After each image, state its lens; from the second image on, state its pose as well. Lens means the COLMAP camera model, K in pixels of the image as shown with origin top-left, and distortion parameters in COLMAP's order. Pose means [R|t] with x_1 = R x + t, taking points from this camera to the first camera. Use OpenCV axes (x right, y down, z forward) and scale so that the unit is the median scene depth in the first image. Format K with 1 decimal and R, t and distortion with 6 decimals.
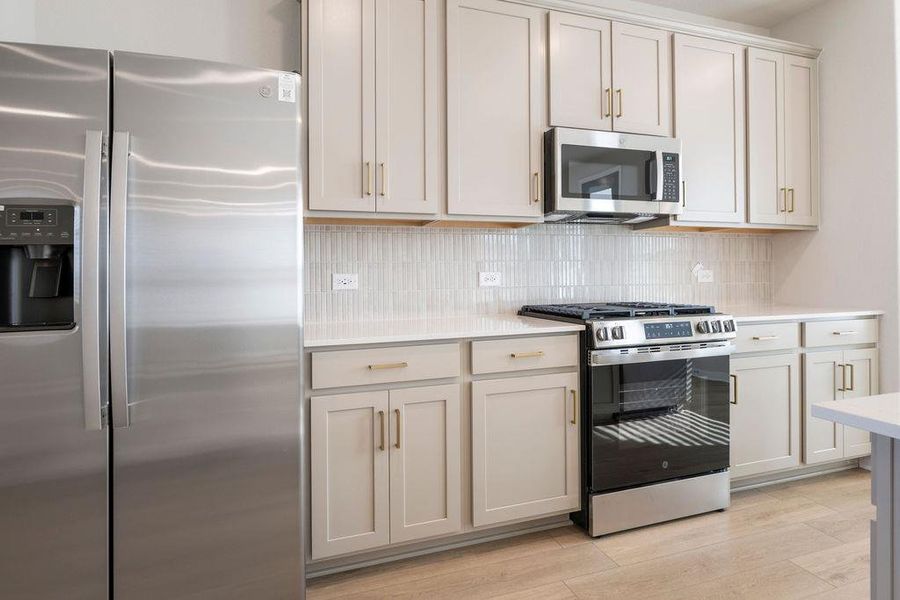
lens RADIAL K [[474.9, 0, 436.9], [0, 474.9, 275.1], [0, 0, 1]] dist [-0.000048, -0.000914]
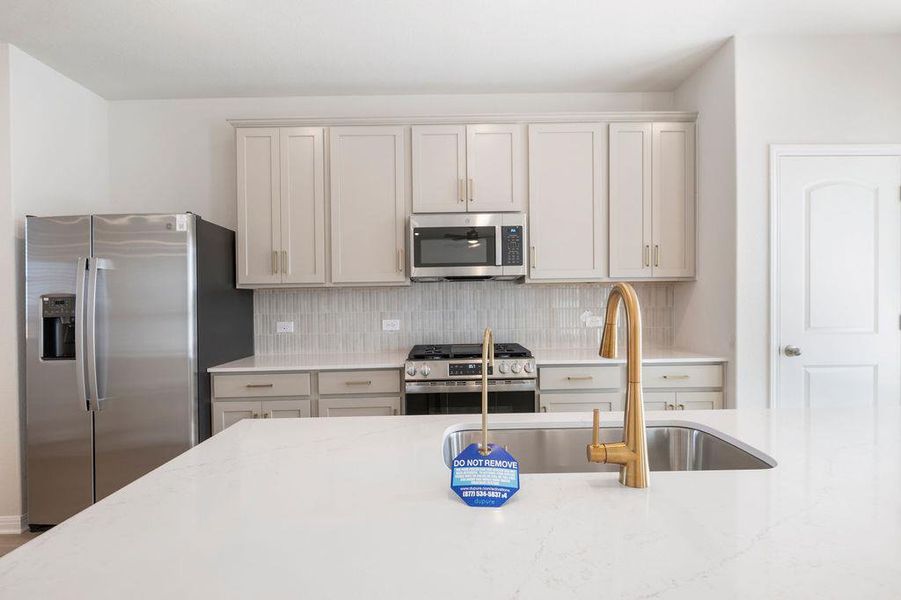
lens RADIAL K [[441.0, 0, 448.2], [0, 441.0, 308.9], [0, 0, 1]] dist [-0.003197, -0.001656]
pose [[0.954748, 0.000367, -0.297416, 0.721994], [0.006862, 0.999706, 0.023259, -0.073636], [0.297337, -0.024247, 0.954465, -0.165087]]
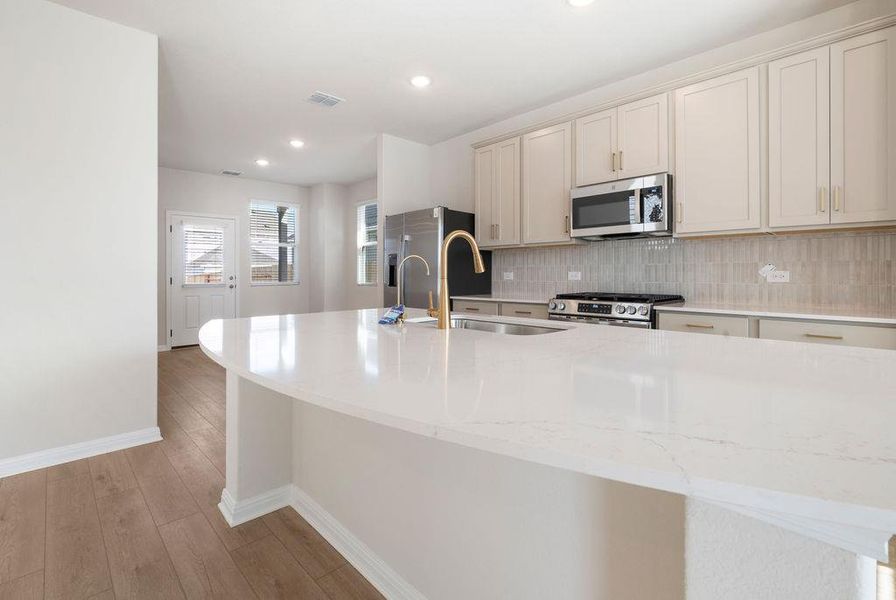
lens RADIAL K [[420.8, 0, 439.7], [0, 420.8, 272.3], [0, 0, 1]] dist [-0.000245, -0.002182]
pose [[0.423755, 0.007753, -0.905744, 1.441793], [0.001117, 0.999958, 0.009082, -0.021170], [0.905776, -0.004861, 0.423729, -0.091161]]
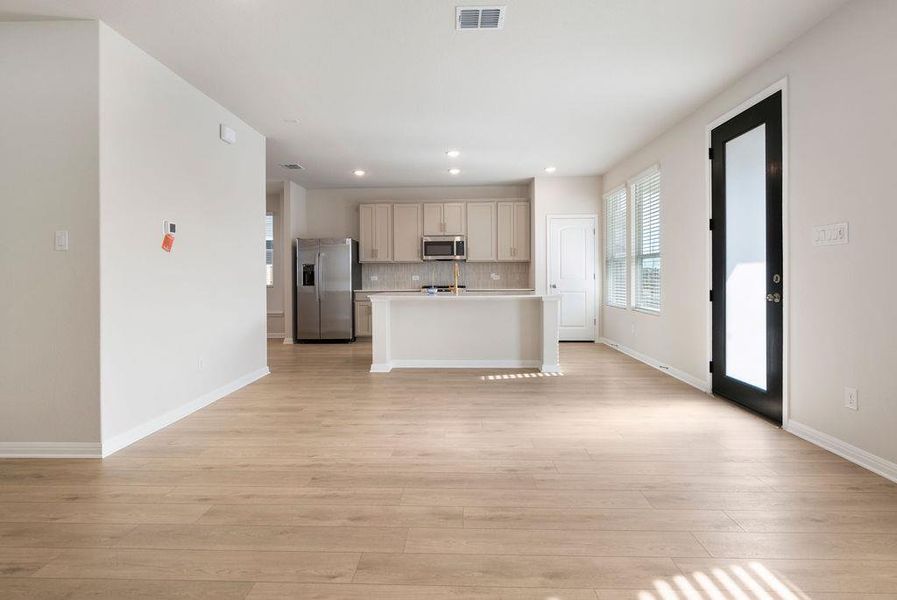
lens RADIAL K [[434.0, 0, 442.5], [0, 434.0, 275.4], [0, 0, 1]] dist [-0.000978, -0.000744]
pose [[0.937157, 0.004024, -0.348886, 1.558516], [-0.003298, 0.999991, 0.002674, -0.020689], [0.348893, -0.001355, 0.937161, -2.087340]]
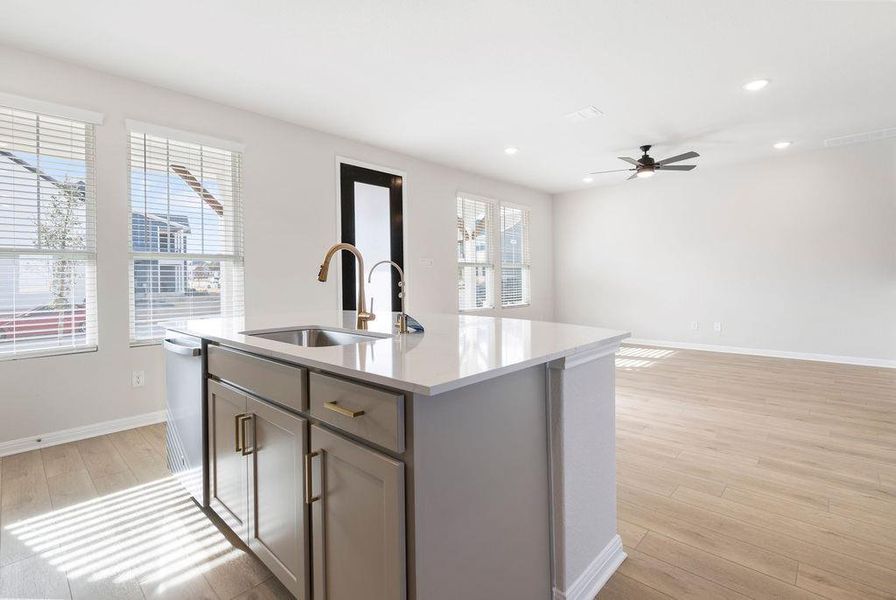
lens RADIAL K [[420.8, 0, 443.7], [0, 420.8, 281.8], [0, 0, 1]] dist [-0.000245, -0.002182]
pose [[-0.483457, 0.014252, 0.875252, -0.061969], [0.019049, 0.999802, -0.005758, -0.007738], [-0.875161, 0.013889, -0.483632, 0.500832]]
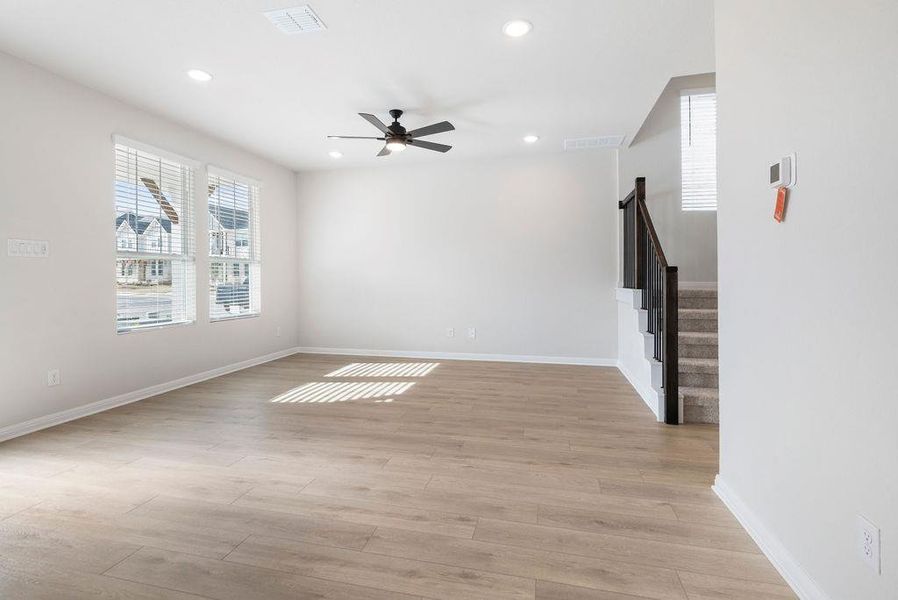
lens RADIAL K [[421.7, 0, 446.0], [0, 421.7, 280.0], [0, 0, 1]] dist [-0.000245, -0.002182]
pose [[-0.854102, 0.013521, 0.519930, 0.291275], [0.014915, 0.999888, -0.001500, -0.010093], [-0.519892, 0.006474, -0.854208, -0.143162]]
